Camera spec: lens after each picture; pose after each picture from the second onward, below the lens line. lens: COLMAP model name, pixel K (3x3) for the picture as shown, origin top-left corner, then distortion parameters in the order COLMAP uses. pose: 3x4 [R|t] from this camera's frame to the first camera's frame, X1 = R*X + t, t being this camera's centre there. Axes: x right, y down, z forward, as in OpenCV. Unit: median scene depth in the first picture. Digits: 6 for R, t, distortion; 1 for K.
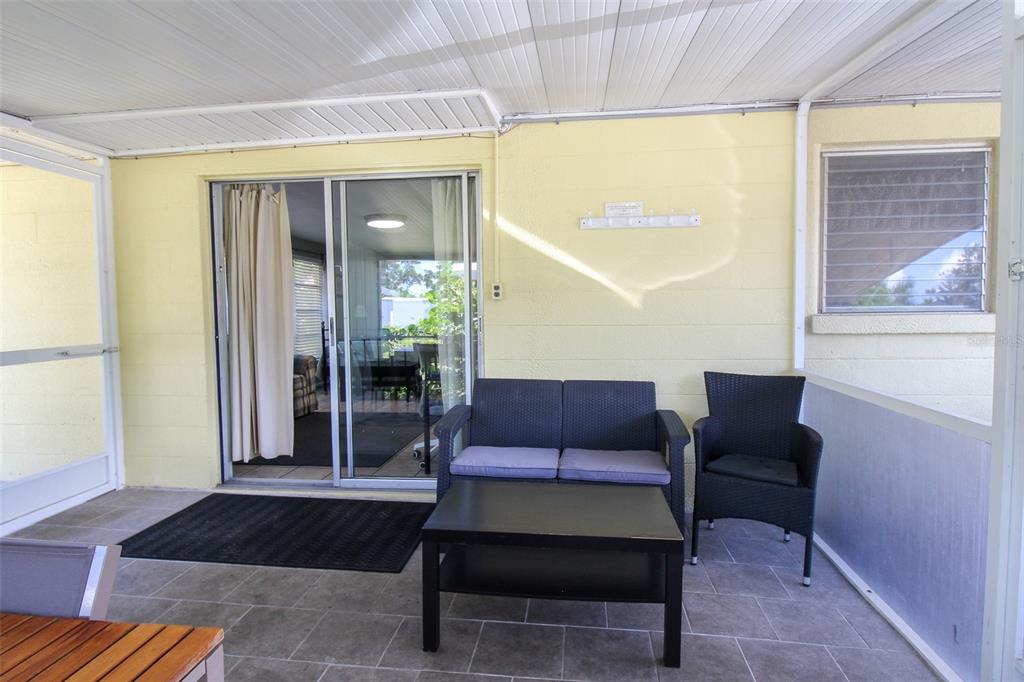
lens RADIAL K [[577.4, 0, 512.0], [0, 577.4, 341.0], [0, 0, 1]] dist [0.000264, -0.000510]
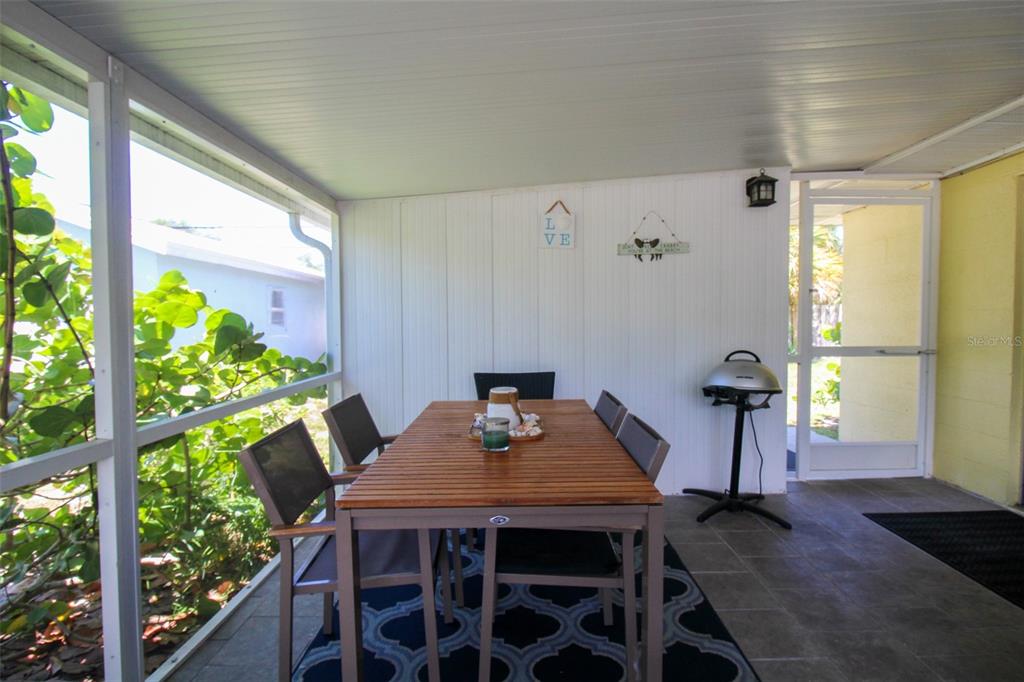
lens RADIAL K [[536.8, 0, 512.0], [0, 536.8, 341.0], [0, 0, 1]] dist [0.000108, -0.010076]
pose [[0.116501, 0.049962, -0.991933, 0.242302], [-0.055608, 0.997495, 0.043711, -0.006253], [0.991633, 0.050067, 0.118988, 0.077515]]
